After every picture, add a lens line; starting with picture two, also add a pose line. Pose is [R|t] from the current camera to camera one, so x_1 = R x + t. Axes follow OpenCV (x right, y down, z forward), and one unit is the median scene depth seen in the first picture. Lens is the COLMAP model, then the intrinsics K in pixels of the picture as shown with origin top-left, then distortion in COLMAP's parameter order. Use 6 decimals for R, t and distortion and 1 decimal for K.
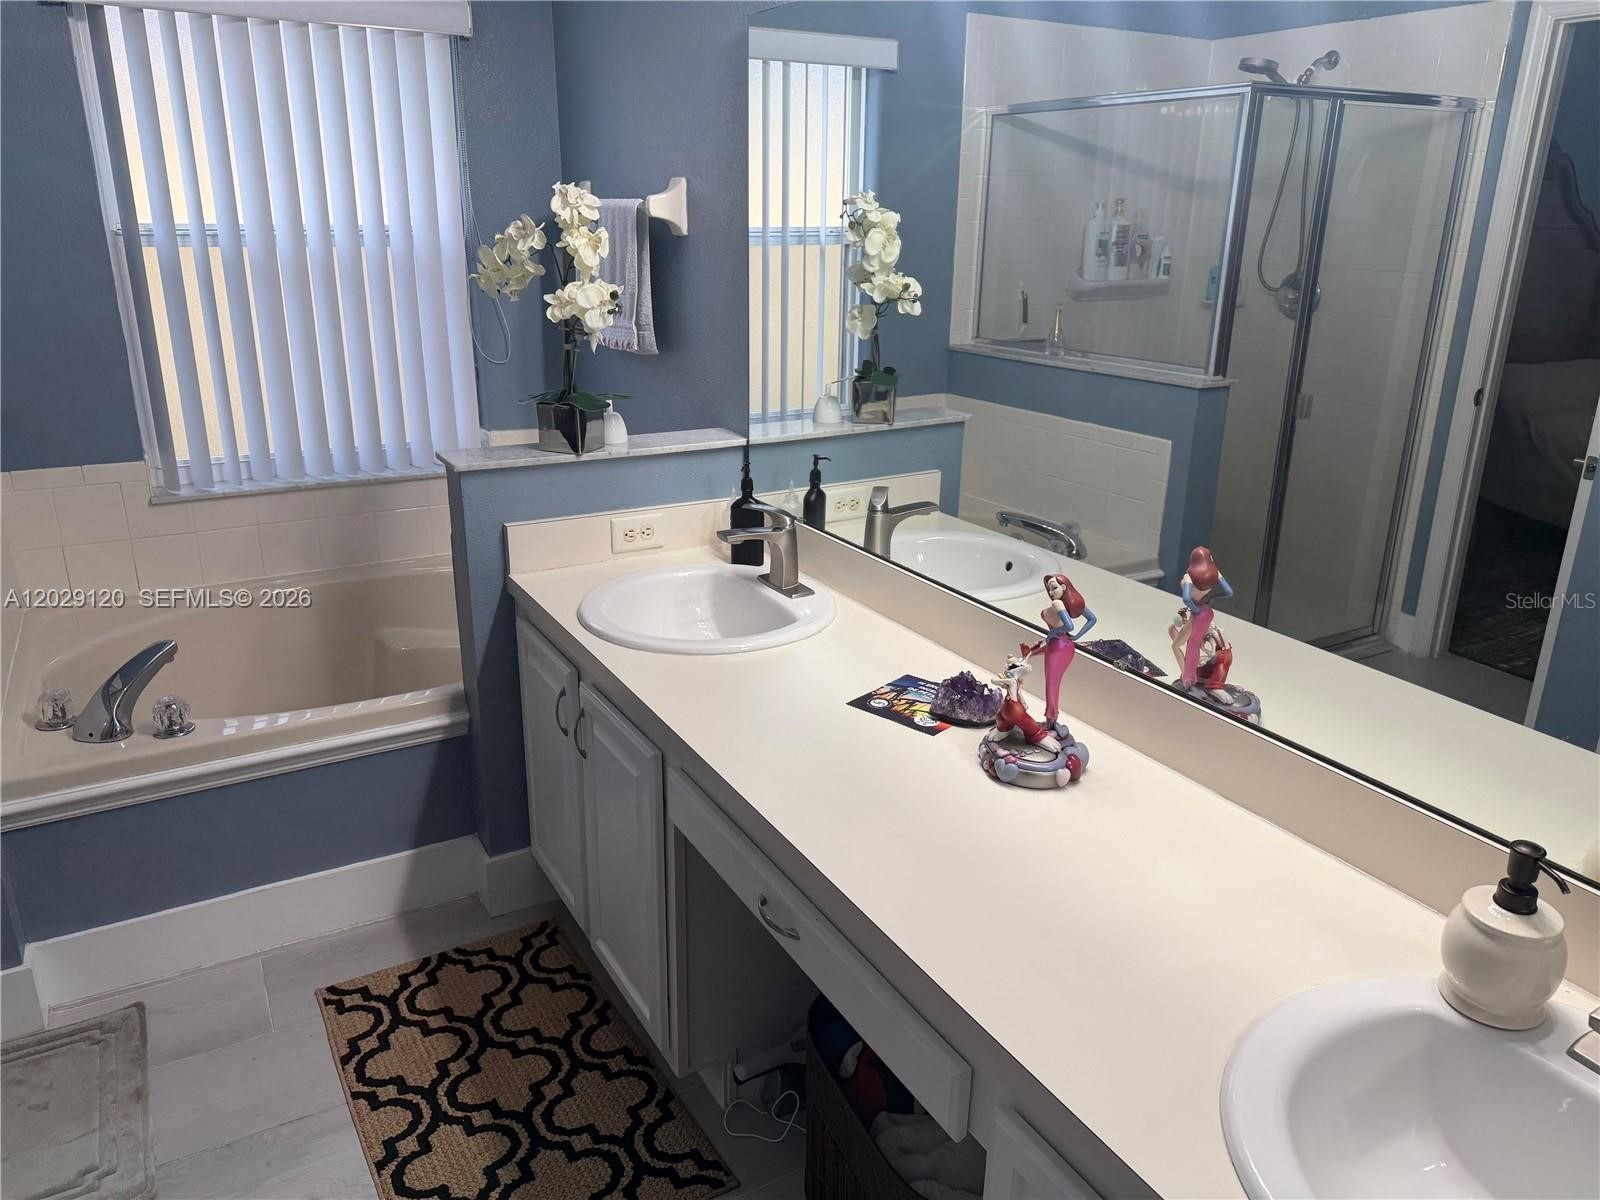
lens RADIAL K [[1112.5, 0, 800.0], [0, 1112.5, 600.0], [0, 0, 1]] dist [0.098743, -0.168658]
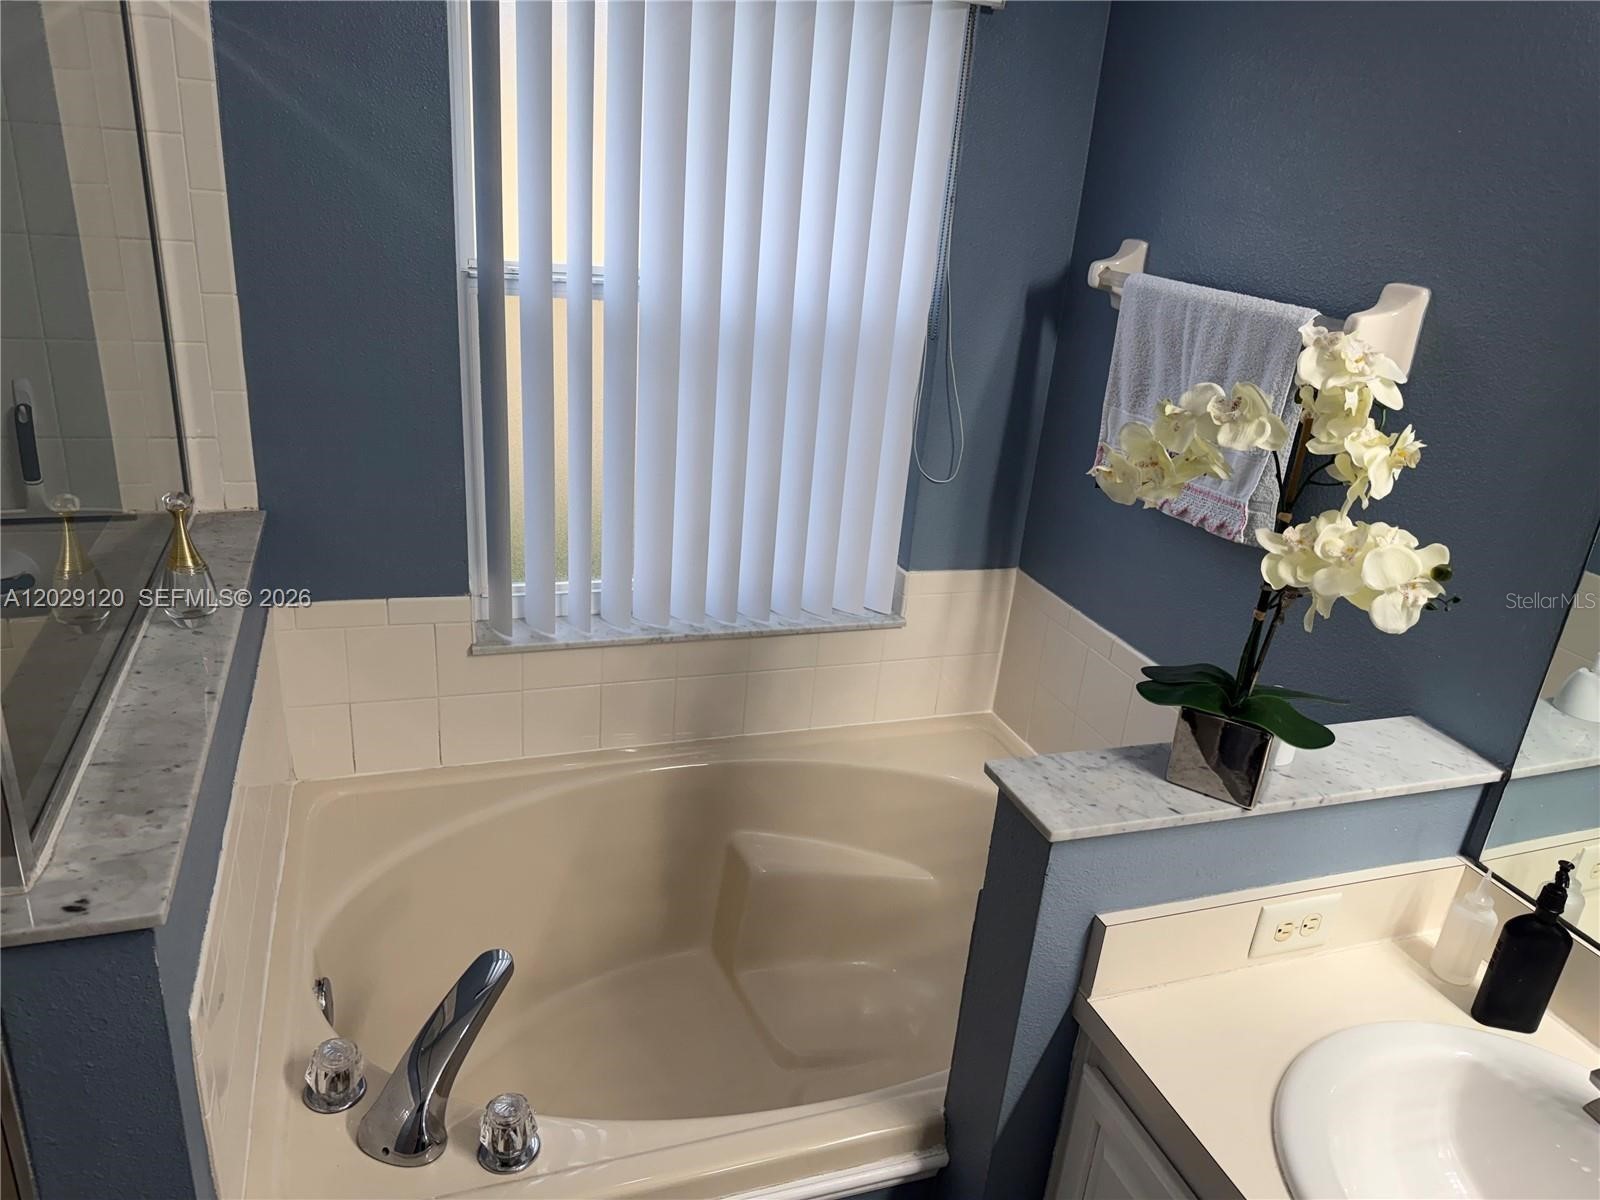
lens RADIAL K [[1112.5, 0, 800.0], [0, 1112.5, 600.0], [0, 0, 1]] dist [0.098743, -0.168658]
pose [[0.979253, 0.131377, -0.154285, -0.315166], [-0.125578, 0.990980, 0.046788, -0.212022], [0.159040, -0.026442, 0.986918, 0.390579]]
